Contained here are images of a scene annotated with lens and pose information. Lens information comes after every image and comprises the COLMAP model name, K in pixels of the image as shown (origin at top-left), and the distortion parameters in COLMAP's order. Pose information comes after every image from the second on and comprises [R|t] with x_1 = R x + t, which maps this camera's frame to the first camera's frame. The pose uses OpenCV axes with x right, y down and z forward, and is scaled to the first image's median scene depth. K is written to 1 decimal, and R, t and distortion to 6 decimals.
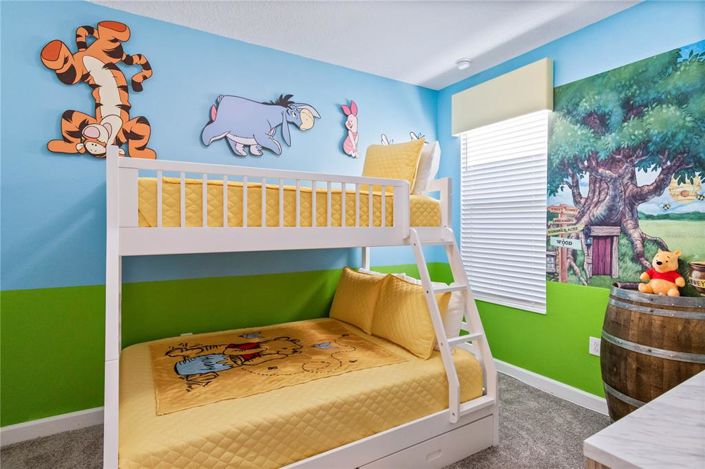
lens RADIAL K [[370.3, 0, 353.0], [0, 370.3, 222.5], [0, 0, 1]] dist [-0.000387, -0.000306]
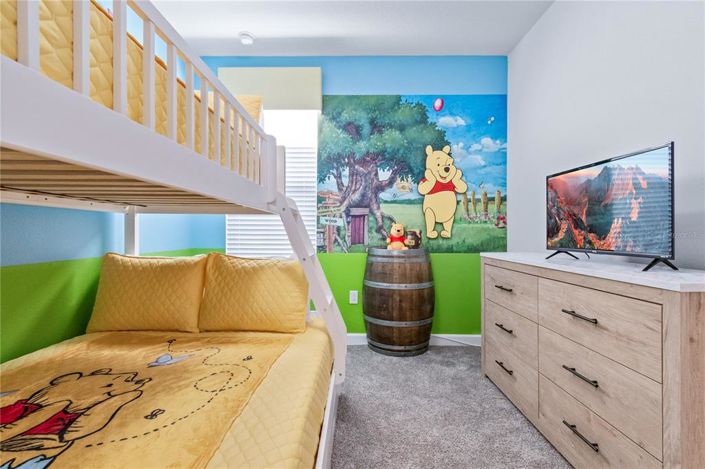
lens RADIAL K [[324.2, 0, 352.5], [0, 324.2, 234.5], [0, 0, 1]] dist [-0.000511, -0.000184]
pose [[0.523186, -0.004722, 0.852206, -0.353872], [-0.002703, 0.999970, 0.007200, 0.098869], [-0.852214, -0.006070, 0.523158, 0.391217]]
